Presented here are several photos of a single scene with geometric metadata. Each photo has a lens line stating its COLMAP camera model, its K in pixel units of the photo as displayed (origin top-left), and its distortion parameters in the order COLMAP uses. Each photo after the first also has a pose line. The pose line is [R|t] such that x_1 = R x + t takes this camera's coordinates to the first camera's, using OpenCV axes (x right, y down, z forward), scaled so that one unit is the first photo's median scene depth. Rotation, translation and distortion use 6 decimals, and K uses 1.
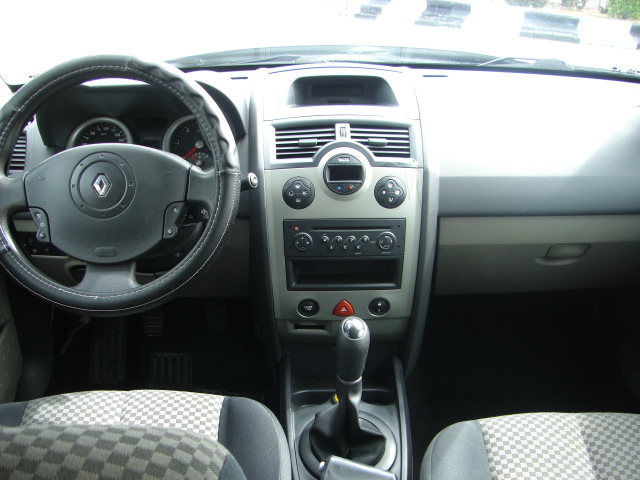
lens RADIAL K [[714.3, 0, 320.0], [0, 714.3, 264.0], [0, 0, 1]] dist [-0.213937, 0.140216]
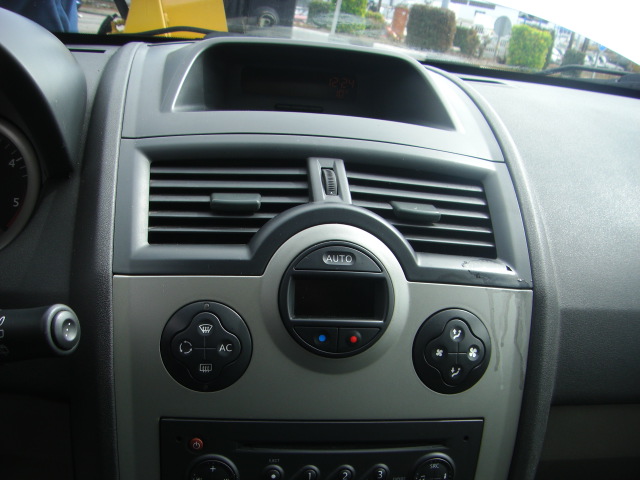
lens RADIAL K [[714.3, 0, 320.0], [0, 714.3, 264.0], [0, 0, 1]] dist [-0.213937, 0.140216]
pose [[0.986118, 0.049826, 0.158397, -0.031984], [-0.042433, 0.997861, -0.049719, -0.123990], [-0.160535, 0.042307, 0.986123, 0.633926]]
